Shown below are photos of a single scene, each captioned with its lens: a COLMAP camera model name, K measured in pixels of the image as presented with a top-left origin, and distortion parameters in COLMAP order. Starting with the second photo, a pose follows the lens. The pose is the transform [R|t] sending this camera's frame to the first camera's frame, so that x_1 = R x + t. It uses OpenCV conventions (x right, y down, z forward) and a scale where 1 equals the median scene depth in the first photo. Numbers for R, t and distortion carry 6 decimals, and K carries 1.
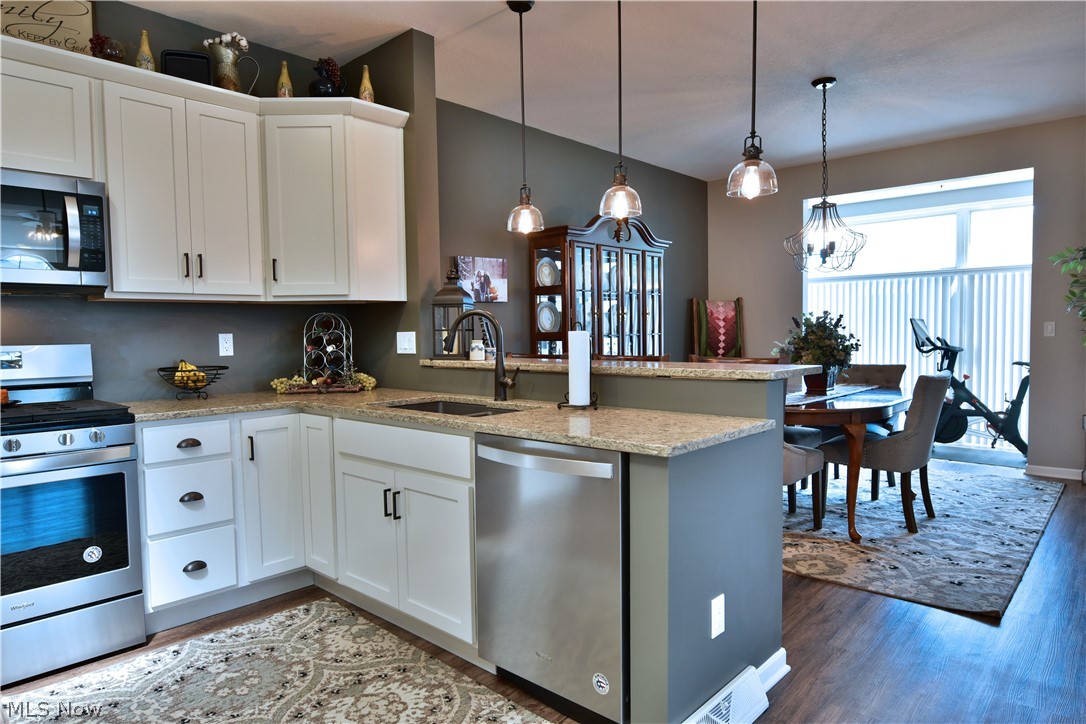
lens RADIAL K [[661.6, 0, 544.9], [0, 661.6, 367.0], [0, 0, 1]] dist [-0.011877, -0.006198]
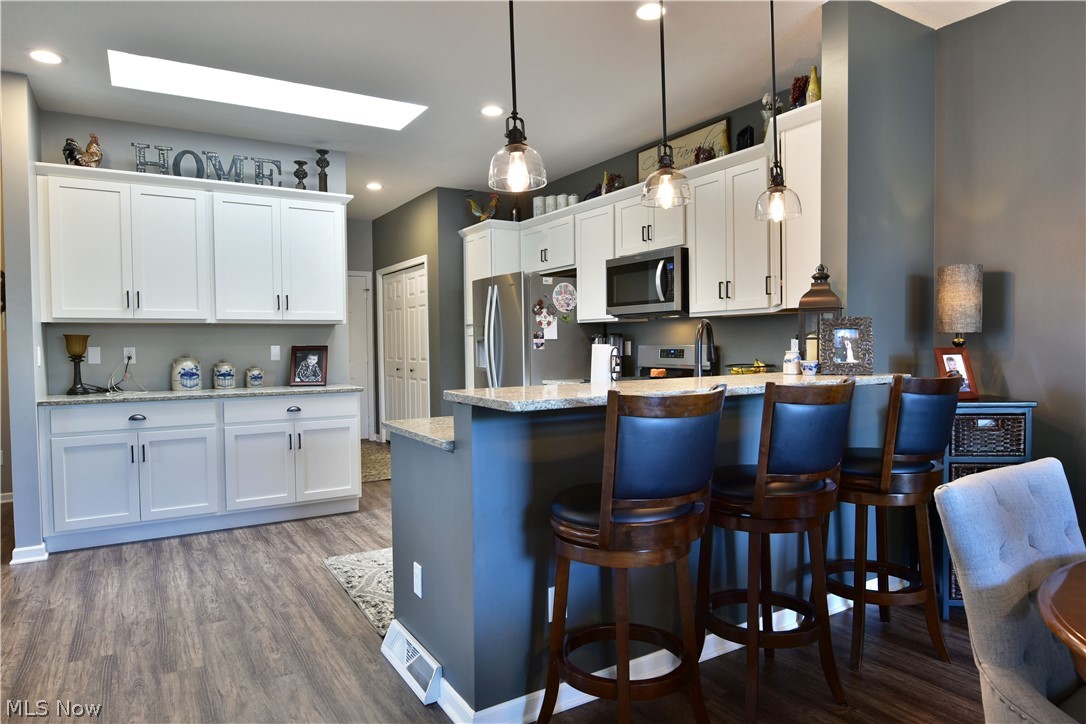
lens RADIAL K [[661.6, 0, 543.9], [0, 661.6, 368.1], [0, 0, 1]] dist [-0.011877, -0.006198]
pose [[-0.273521, 0.054780, -0.960305, 0.862366], [-0.036387, 0.997073, 0.067241, -0.067637], [0.961178, 0.053334, -0.270727, 0.975802]]
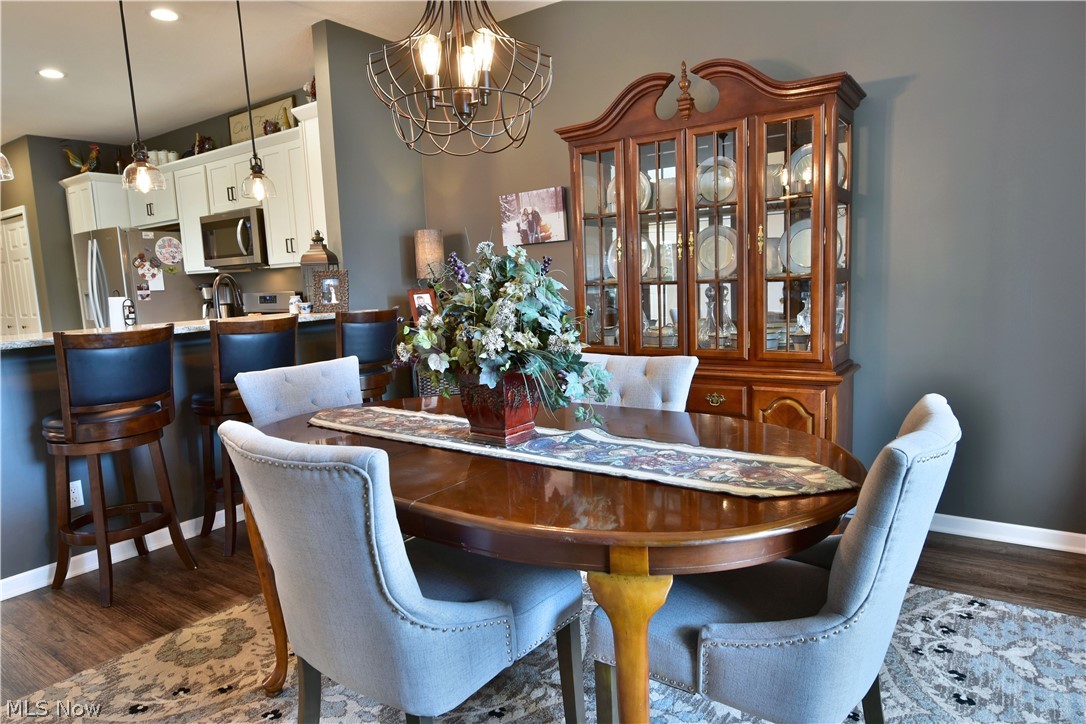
lens RADIAL K [[661.6, 0, 547.7], [0, 661.6, 367.9], [0, 0, 1]] dist [-0.011877, -0.006198]
pose [[0.130729, 0.144094, -0.980891, 1.172714], [-0.014958, 0.989556, 0.143373, -0.093023], [0.991305, -0.004071, 0.131519, 1.362023]]
